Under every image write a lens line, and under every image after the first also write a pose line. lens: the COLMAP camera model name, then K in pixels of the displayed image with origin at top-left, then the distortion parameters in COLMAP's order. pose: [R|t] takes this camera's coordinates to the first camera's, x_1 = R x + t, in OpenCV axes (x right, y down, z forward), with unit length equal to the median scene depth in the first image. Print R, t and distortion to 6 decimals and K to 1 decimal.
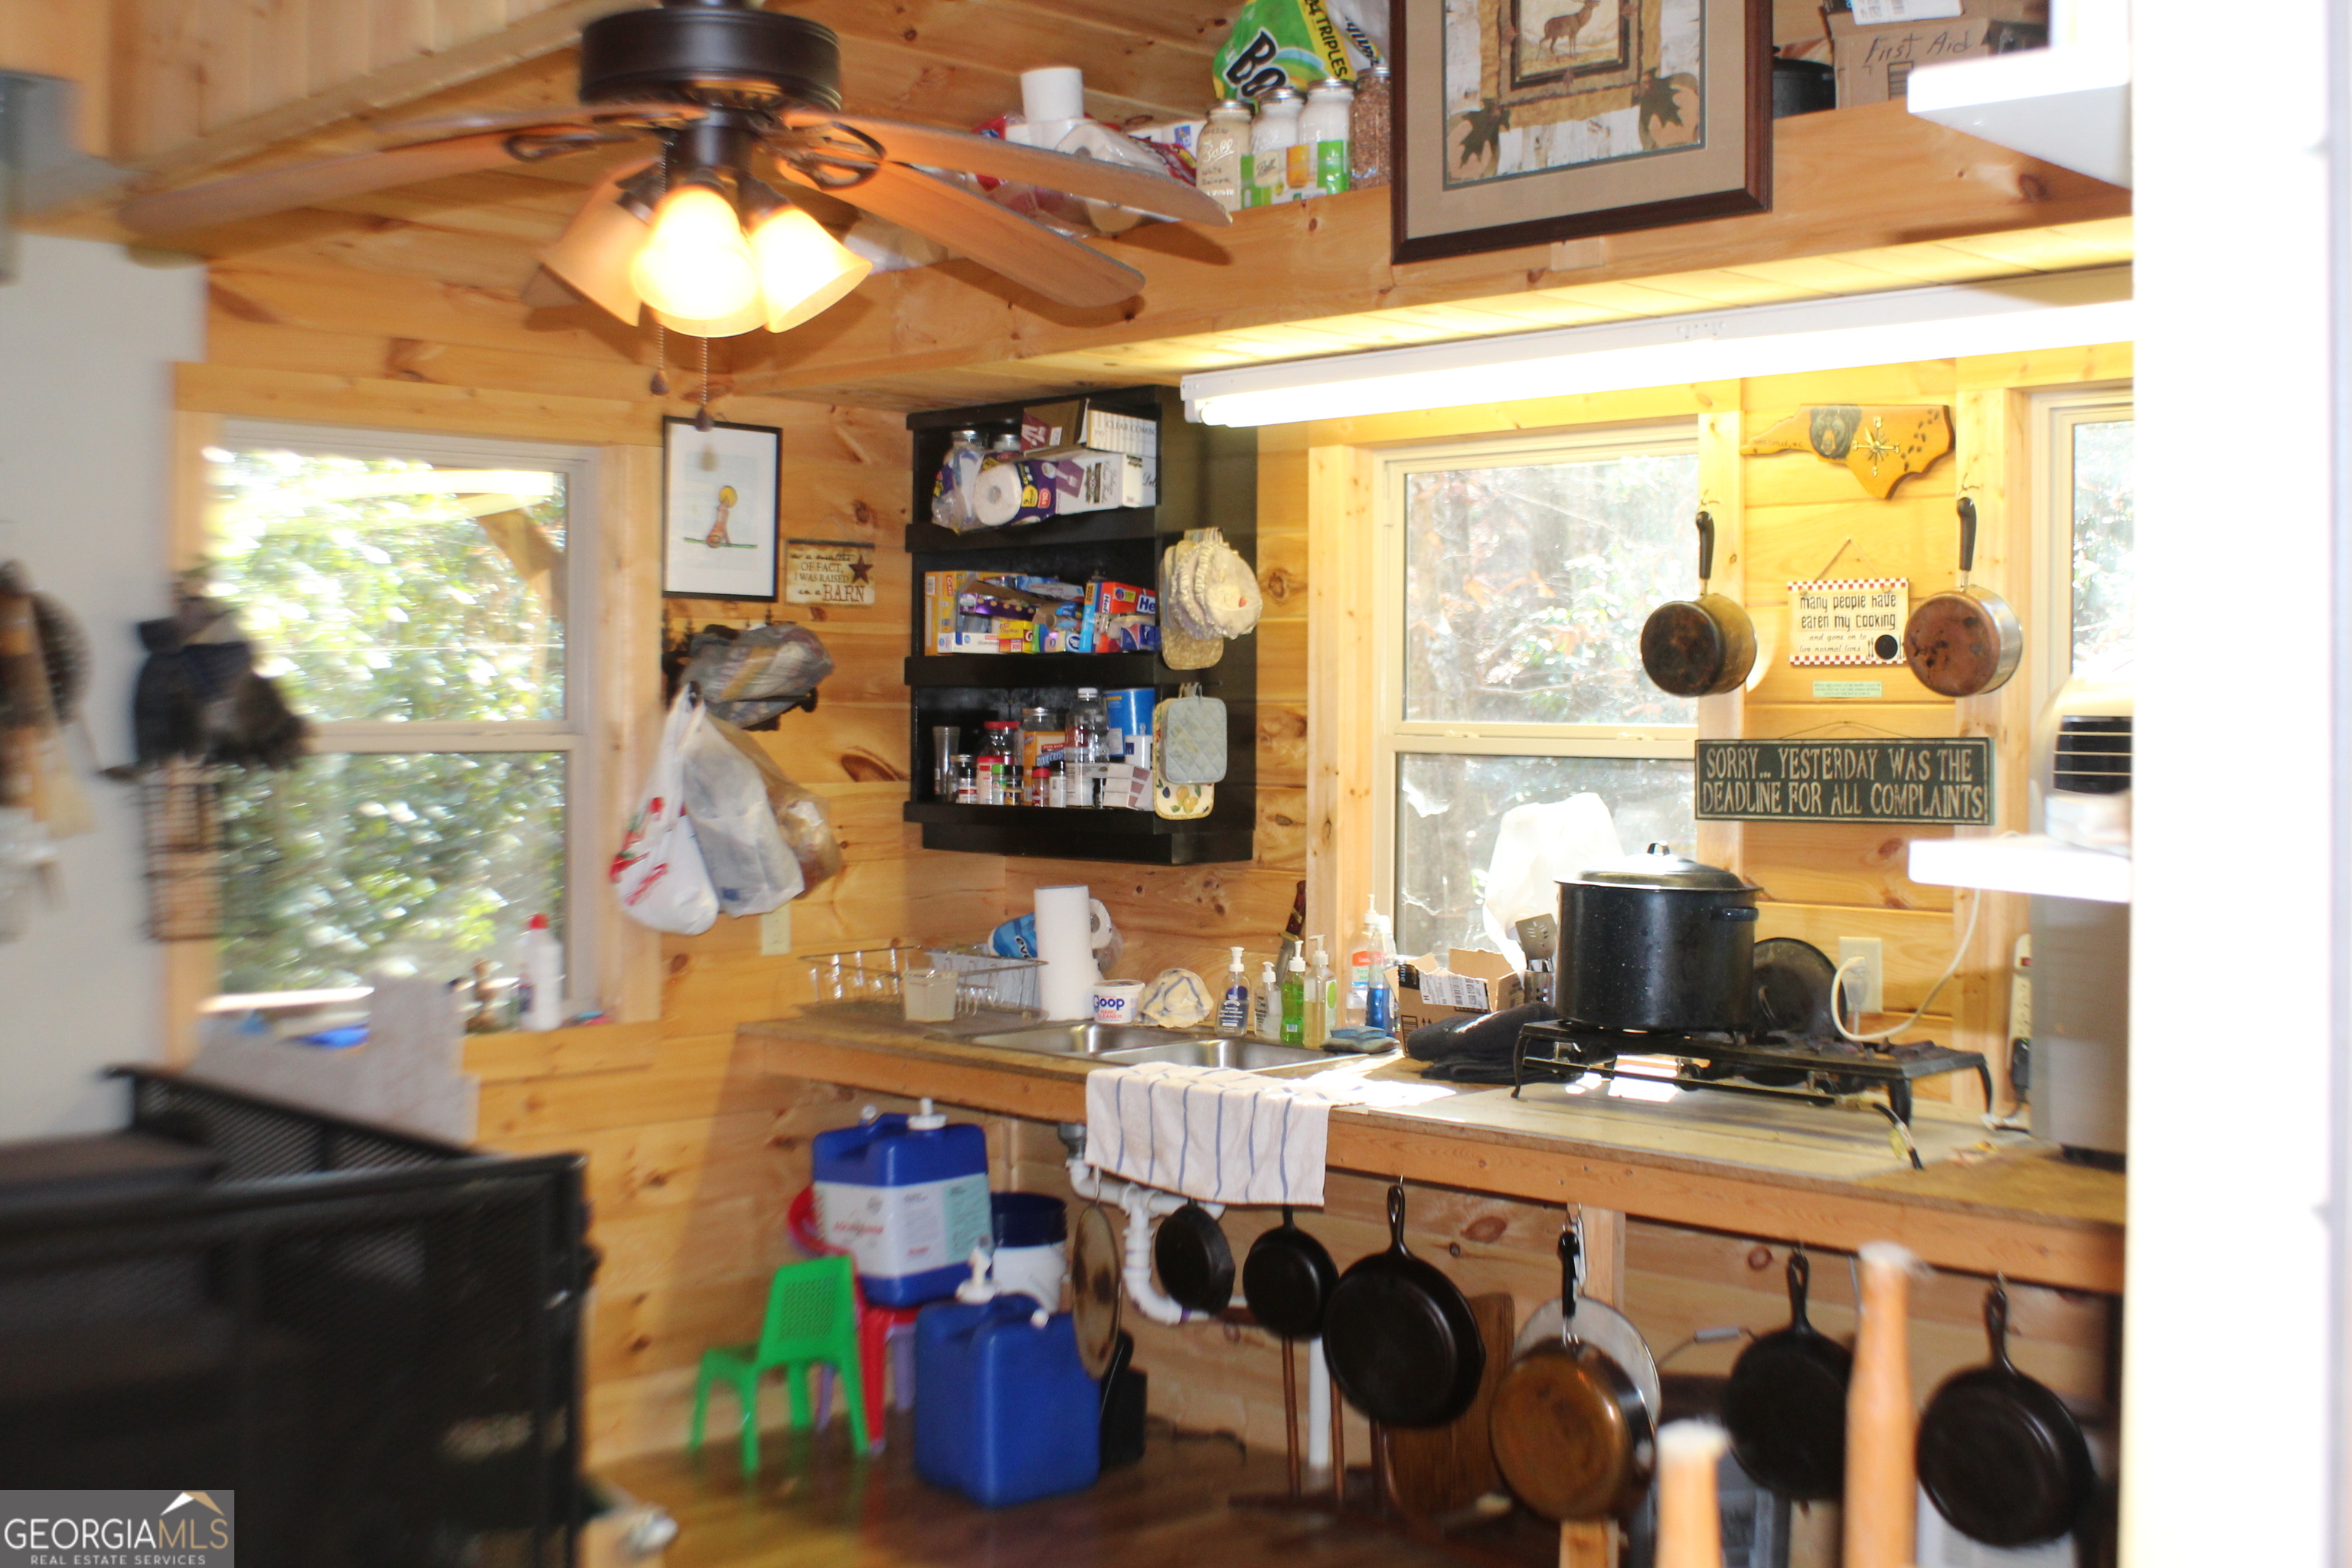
lens RADIAL K [[2634.9, 0, 1176.0], [0, 2634.9, 784.0], [0, 0, 1]] dist [-0.083084, 0.007344]
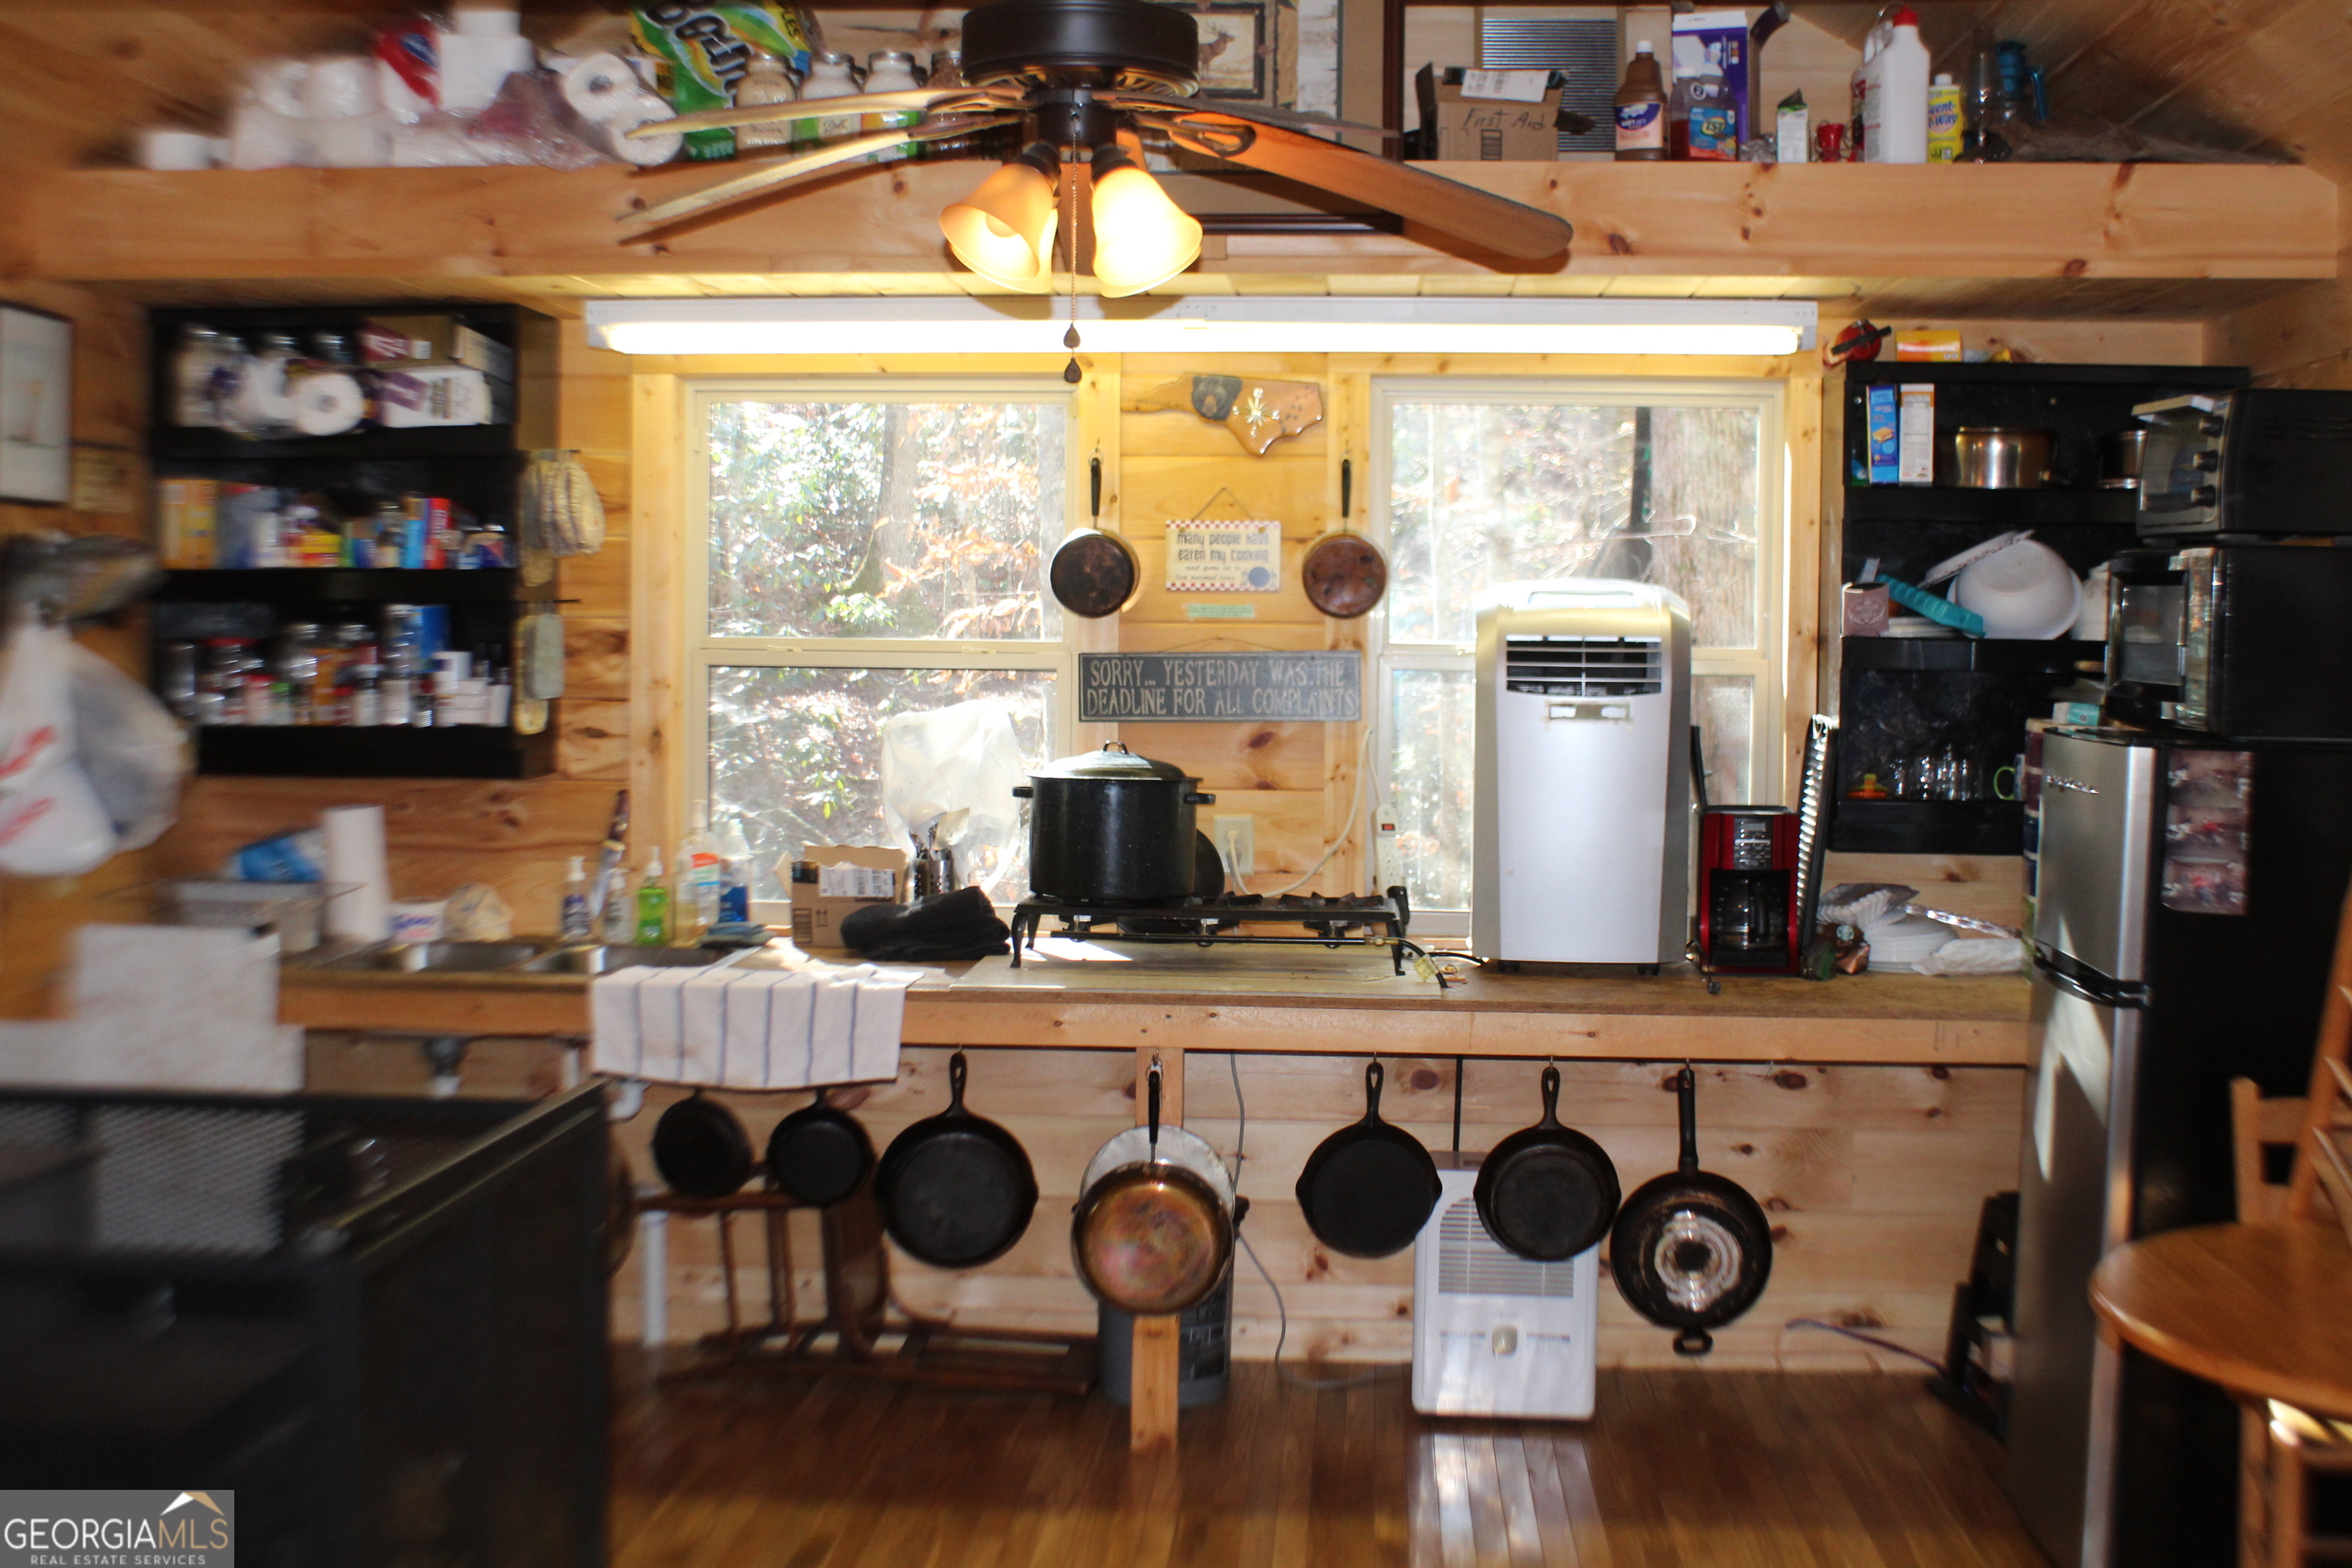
lens RADIAL K [[2634.9, 0, 1176.0], [0, 2634.9, 784.0], [0, 0, 1]] dist [-0.083084, 0.007344]
pose [[0.769419, -0.037912, 0.637618, -0.529589], [0.013704, 0.998987, 0.042862, -0.008607], [-0.638597, -0.024240, 0.769159, 0.072746]]
